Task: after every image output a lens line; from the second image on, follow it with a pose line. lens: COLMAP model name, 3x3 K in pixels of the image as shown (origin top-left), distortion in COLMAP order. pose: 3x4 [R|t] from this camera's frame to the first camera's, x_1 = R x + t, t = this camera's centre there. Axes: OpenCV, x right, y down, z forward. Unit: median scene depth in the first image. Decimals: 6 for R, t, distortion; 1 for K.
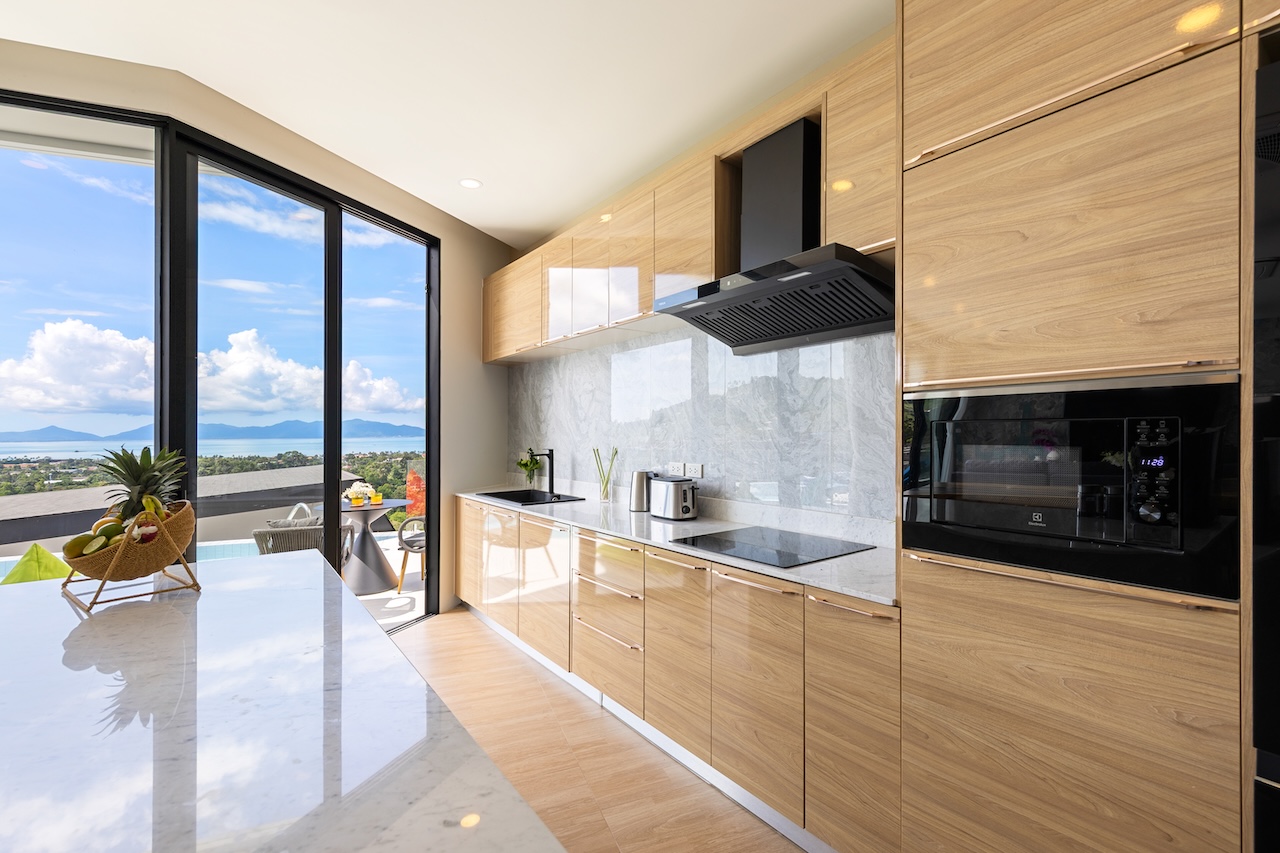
lens RADIAL K [[569.5, 0, 638.8], [0, 569.5, 433.1], [0, 0, 1]] dist [0.001468, 0.000256]
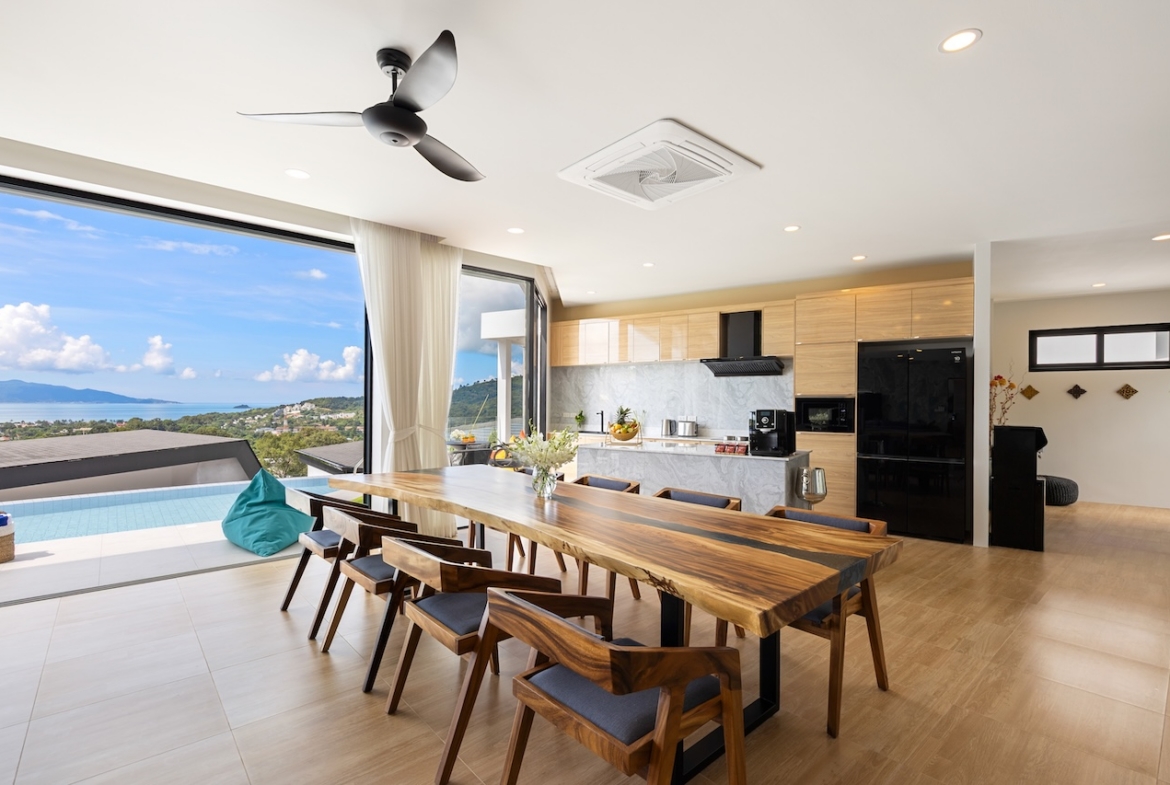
lens RADIAL K [[538.9, 0, 579.7], [0, 538.9, 404.7], [0, 0, 1]] dist [0.003265, 0.000025]
pose [[0.939725, 0.014437, 0.341626, -1.152683], [-0.014754, 0.999890, -0.001670, 0.012359], [-0.341612, -0.003471, 0.939834, -1.068732]]
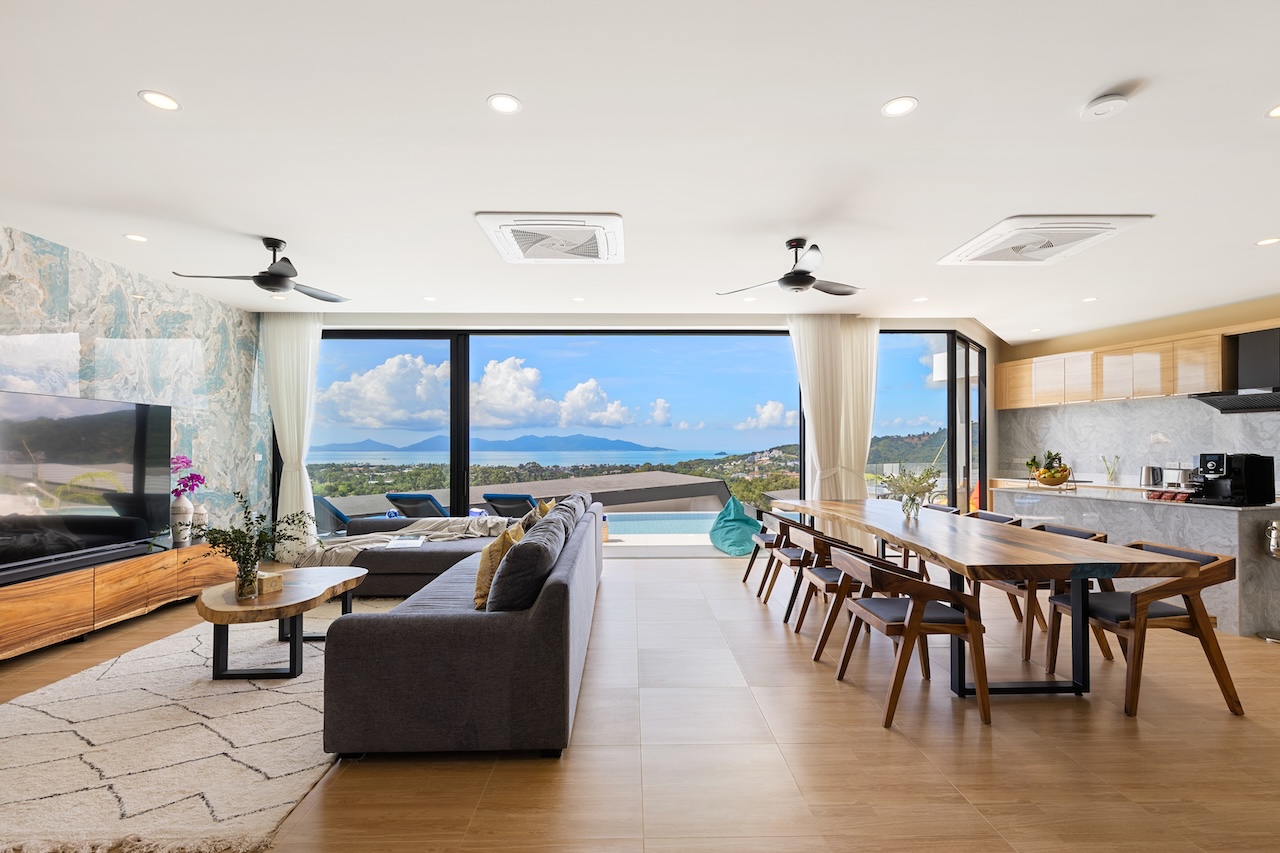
lens RADIAL K [[569.5, 0, 638.8], [0, 569.5, 433.1], [0, 0, 1]] dist [0.001468, 0.000256]
pose [[0.937957, -0.001093, -0.346750, -1.029709], [-0.008065, 0.999656, -0.024967, 0.011931], [0.346658, 0.026214, 0.937625, -1.624080]]
